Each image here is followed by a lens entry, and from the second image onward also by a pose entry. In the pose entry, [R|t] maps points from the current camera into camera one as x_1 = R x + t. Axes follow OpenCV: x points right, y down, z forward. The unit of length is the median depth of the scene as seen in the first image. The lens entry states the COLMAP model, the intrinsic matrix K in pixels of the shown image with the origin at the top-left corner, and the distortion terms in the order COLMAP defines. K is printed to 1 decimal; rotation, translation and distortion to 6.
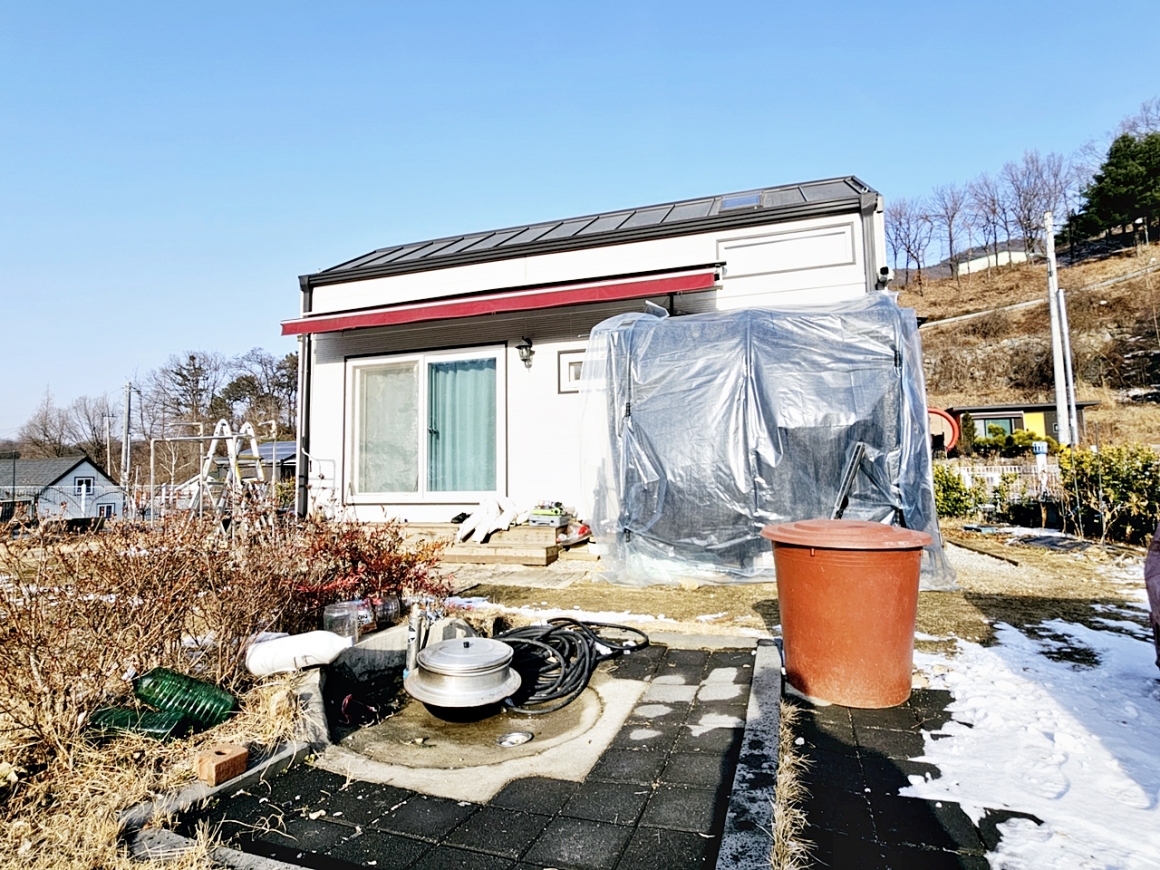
lens RADIAL K [[590.5, 0, 580.0], [0, 590.5, 435.0], [0, 0, 1]] dist [-0.000169, 0.000267]
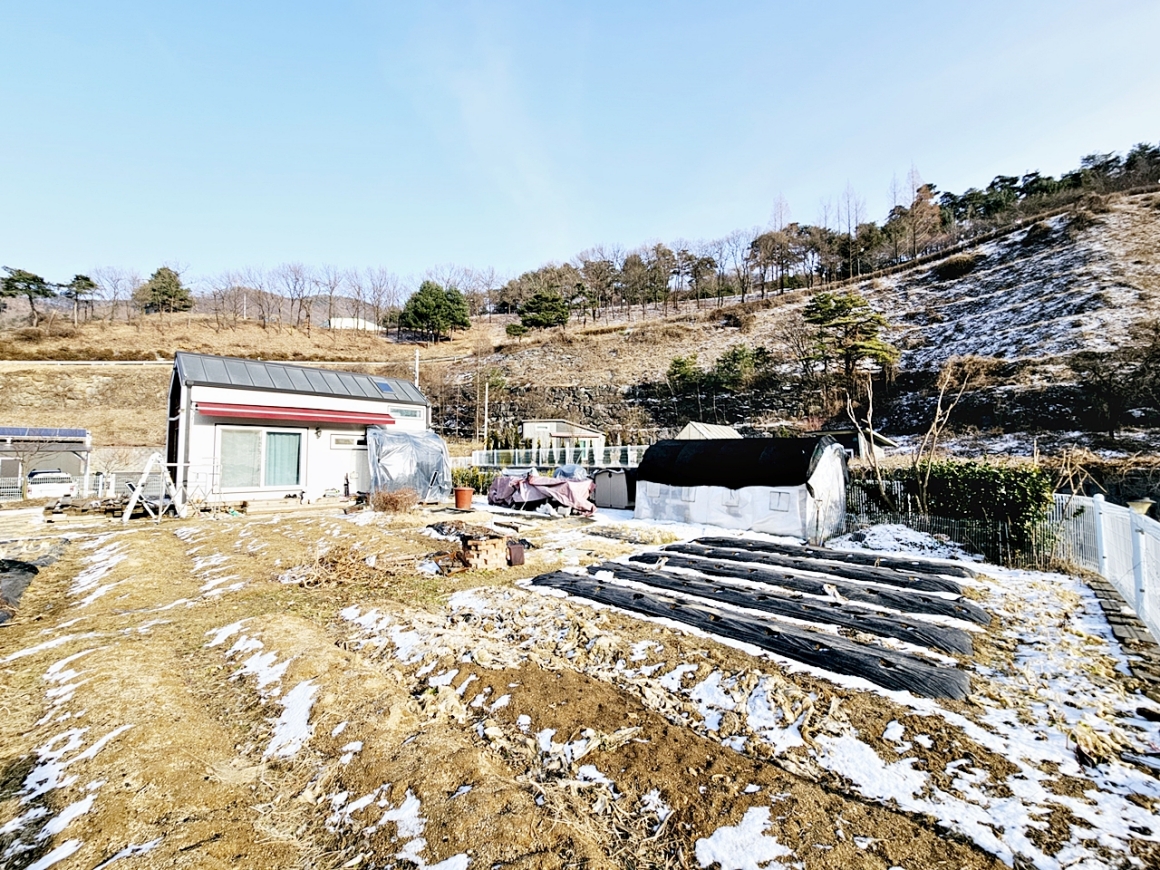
lens RADIAL K [[475.2, 0, 578.7], [0, 475.2, 432.3], [0, 0, 1]] dist [-0.000577, 0.000017]
pose [[0.450411, 0.070245, 0.890054, -0.140010], [-0.069467, 0.996635, -0.043503, -0.012498], [-0.890115, -0.042235, 0.453775, -0.096374]]
